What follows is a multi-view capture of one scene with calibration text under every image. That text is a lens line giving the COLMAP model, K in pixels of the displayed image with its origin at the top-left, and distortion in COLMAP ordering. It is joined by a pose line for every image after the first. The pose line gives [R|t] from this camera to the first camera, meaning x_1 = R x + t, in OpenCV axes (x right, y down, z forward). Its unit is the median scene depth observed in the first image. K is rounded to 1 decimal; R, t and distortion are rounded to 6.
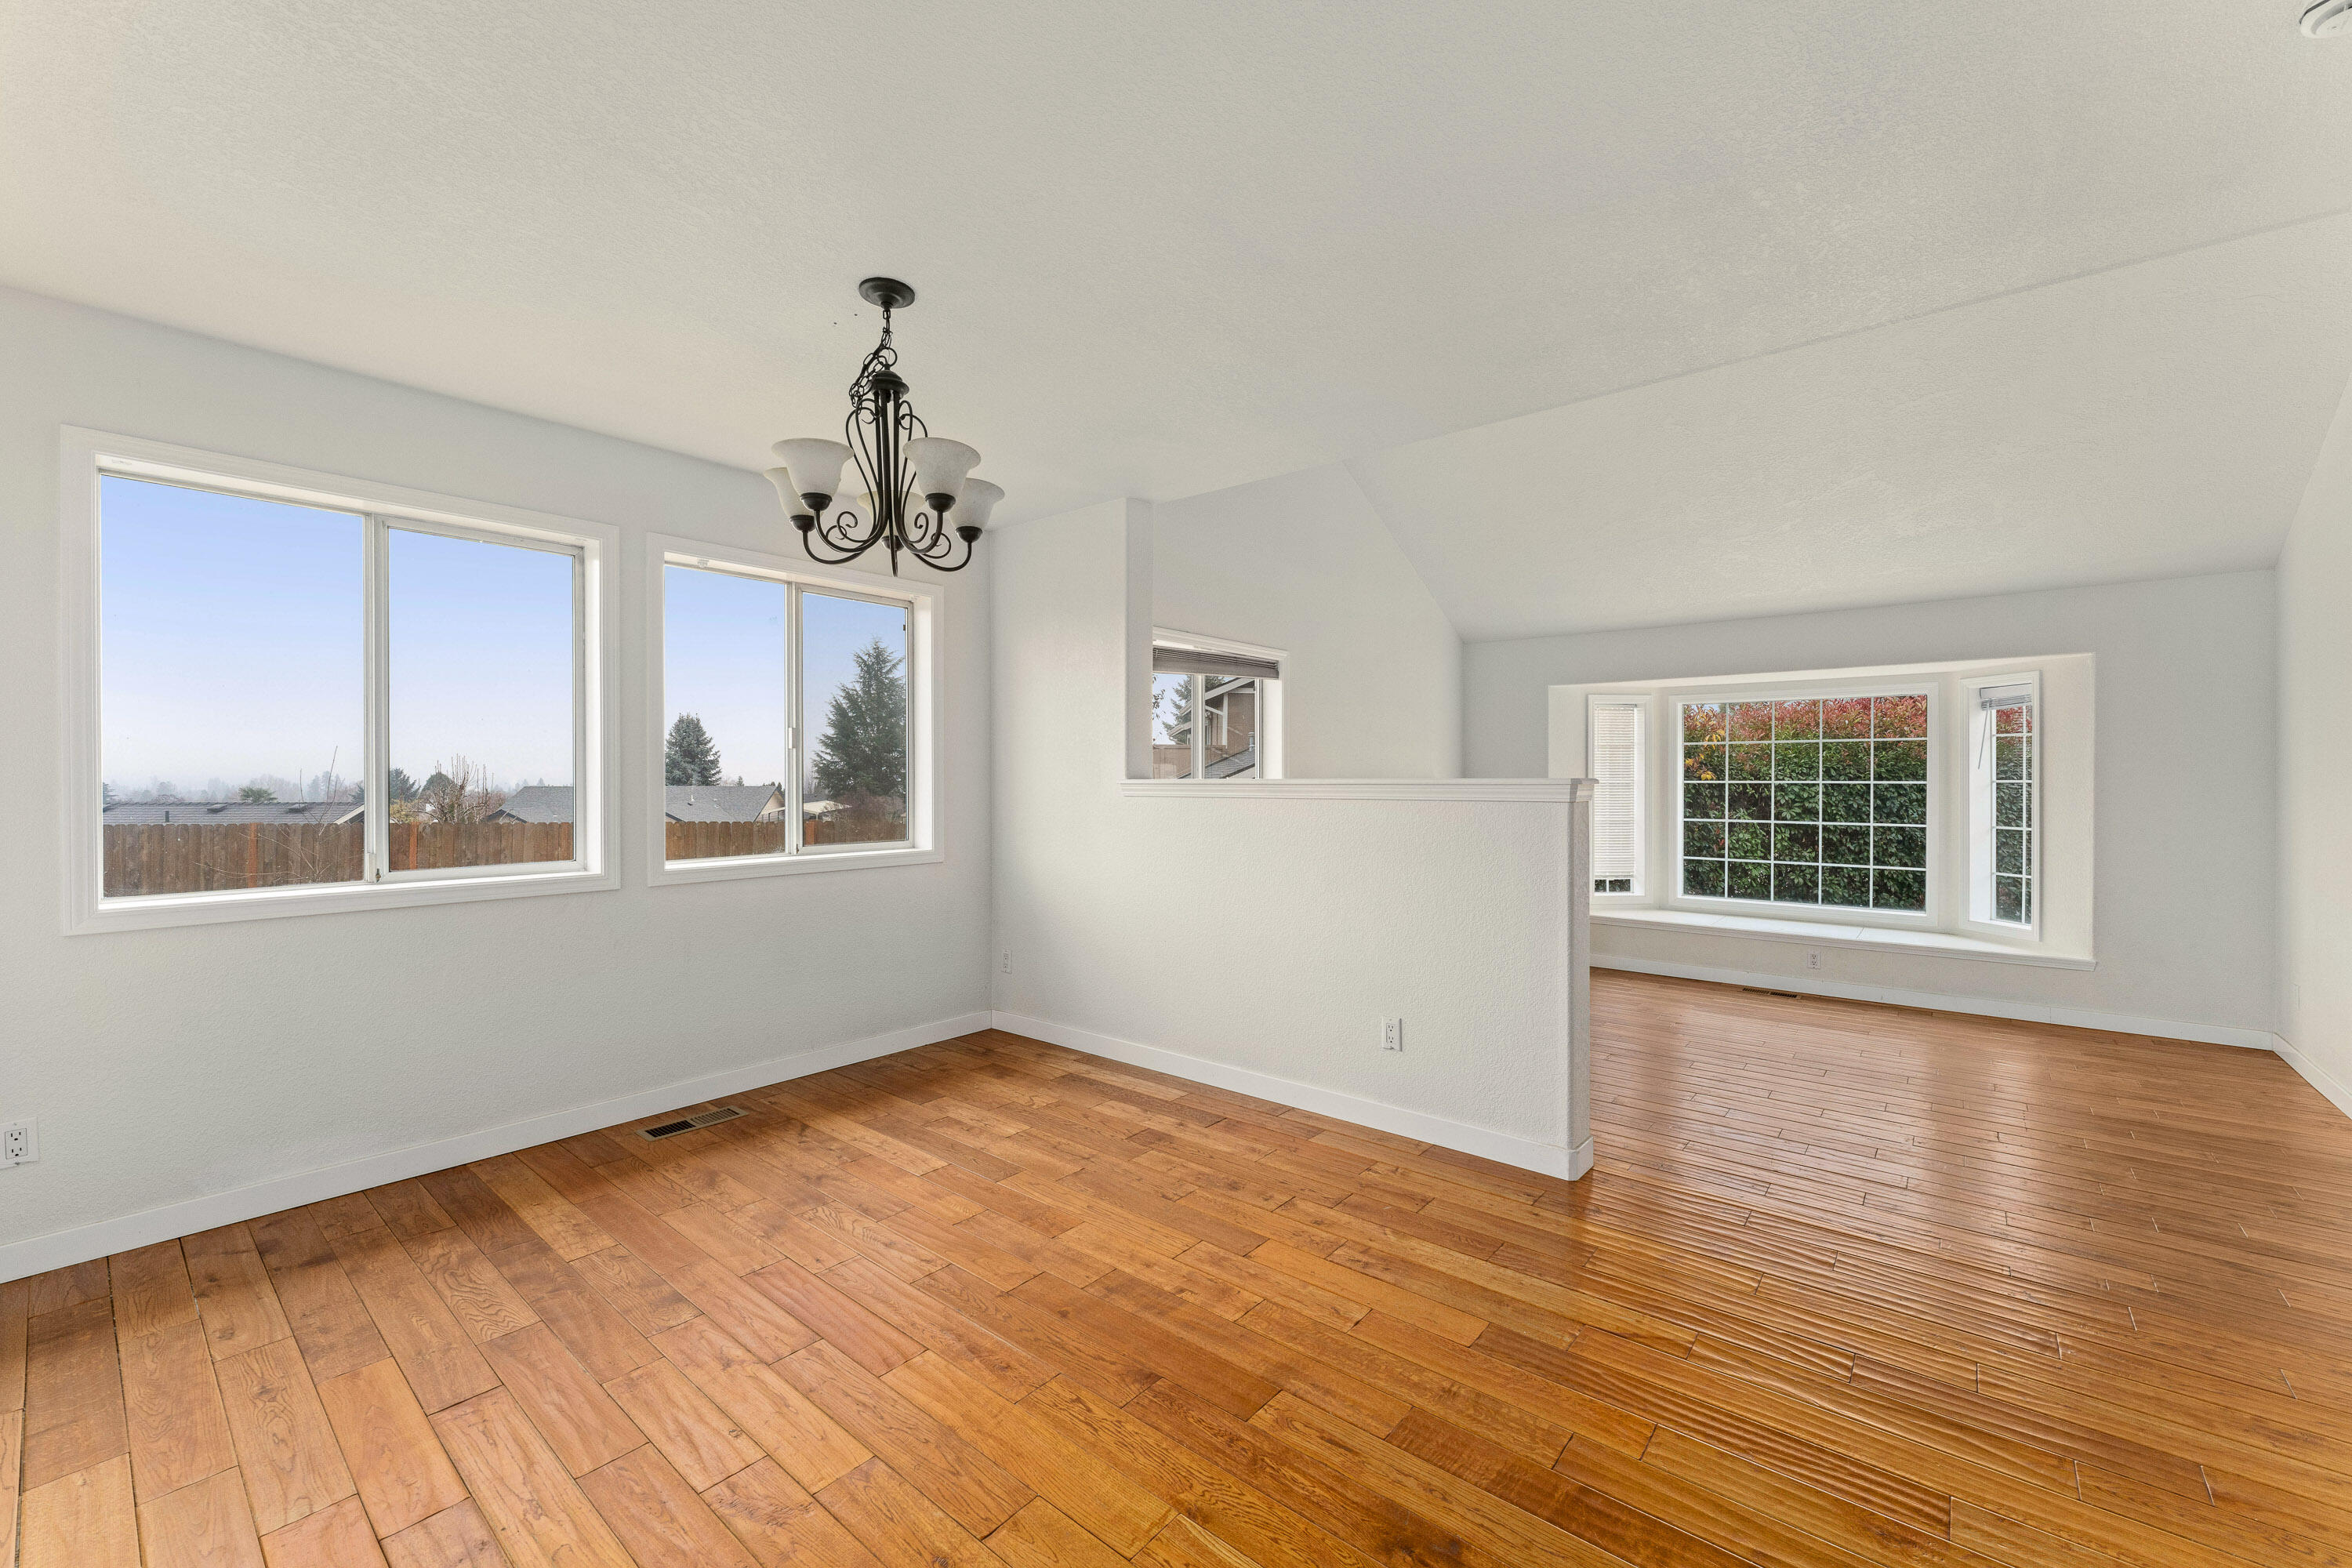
lens RADIAL K [[937.1, 0, 1177.0], [0, 937.1, 774.3], [0, 0, 1]] dist [-0.000977, -0.000295]
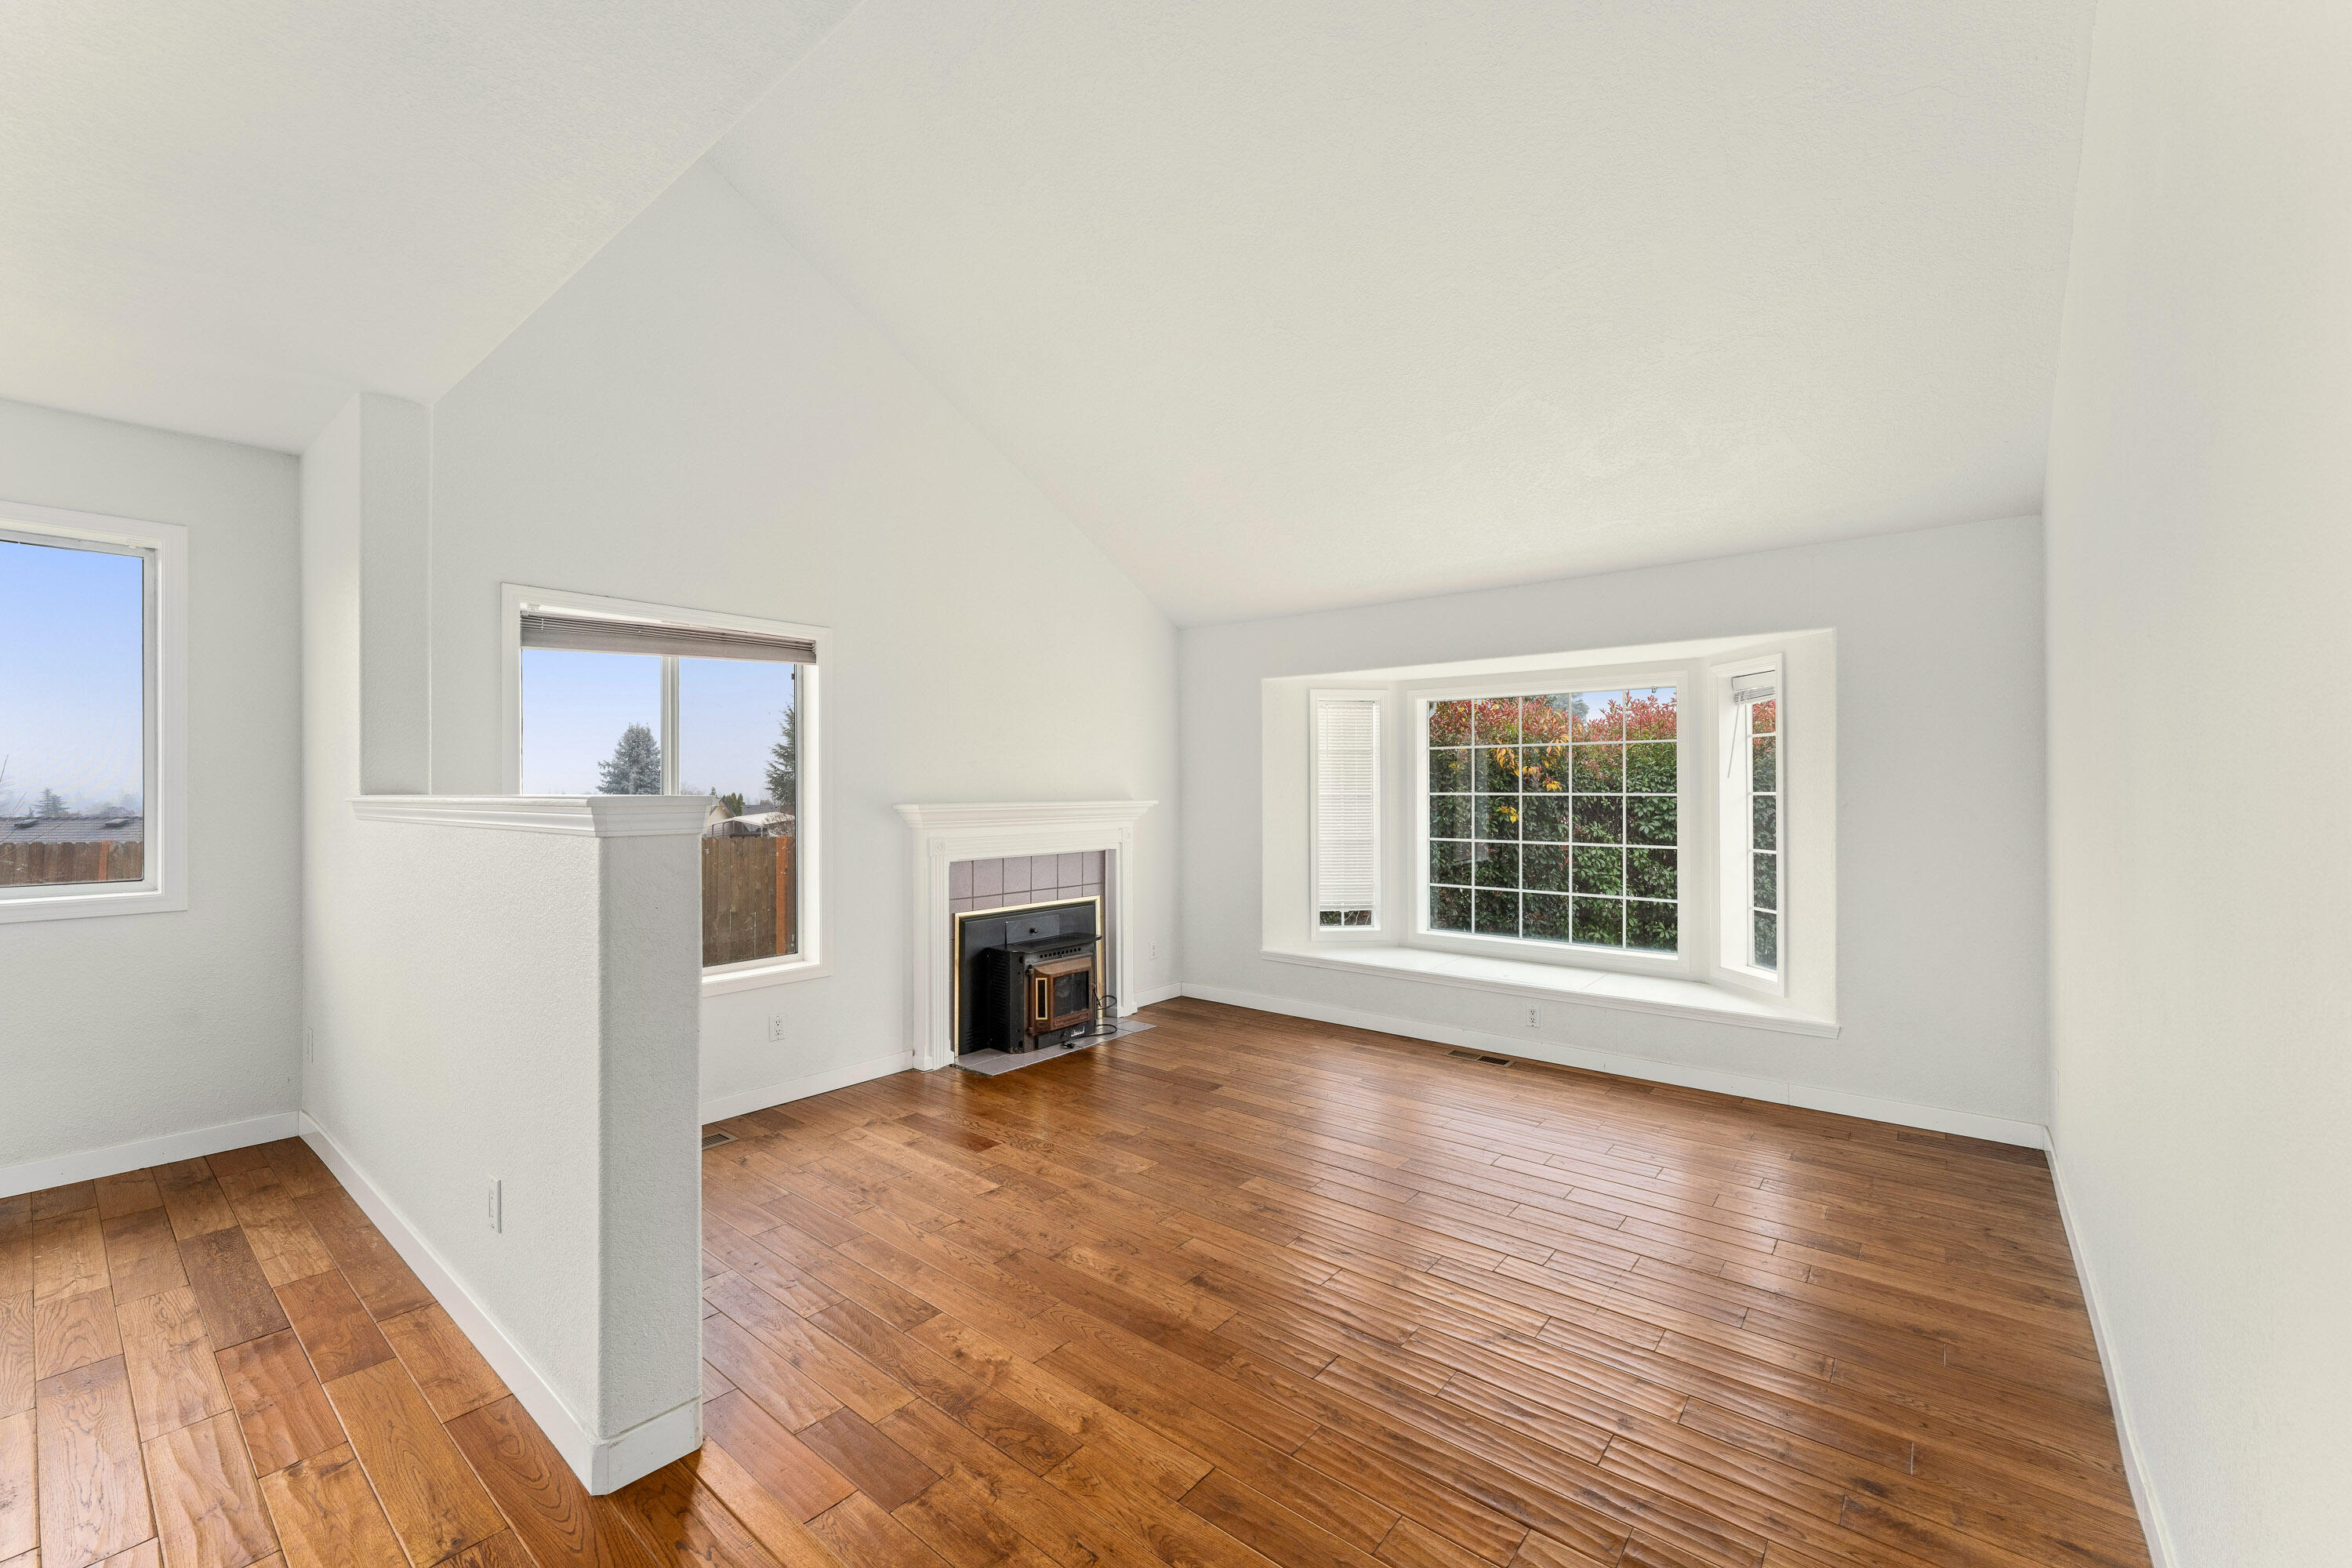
lens RADIAL K [[940.6, 0, 1176.0], [0, 940.6, 784.0], [0, 0, 1]] dist [-0.000515, -0.000301]
pose [[0.999916, -0.002048, 0.012827, 0.351065], [0.002053, 0.999998, -0.000423, -0.001122], [-0.012826, 0.000449, 0.999918, 0.190407]]
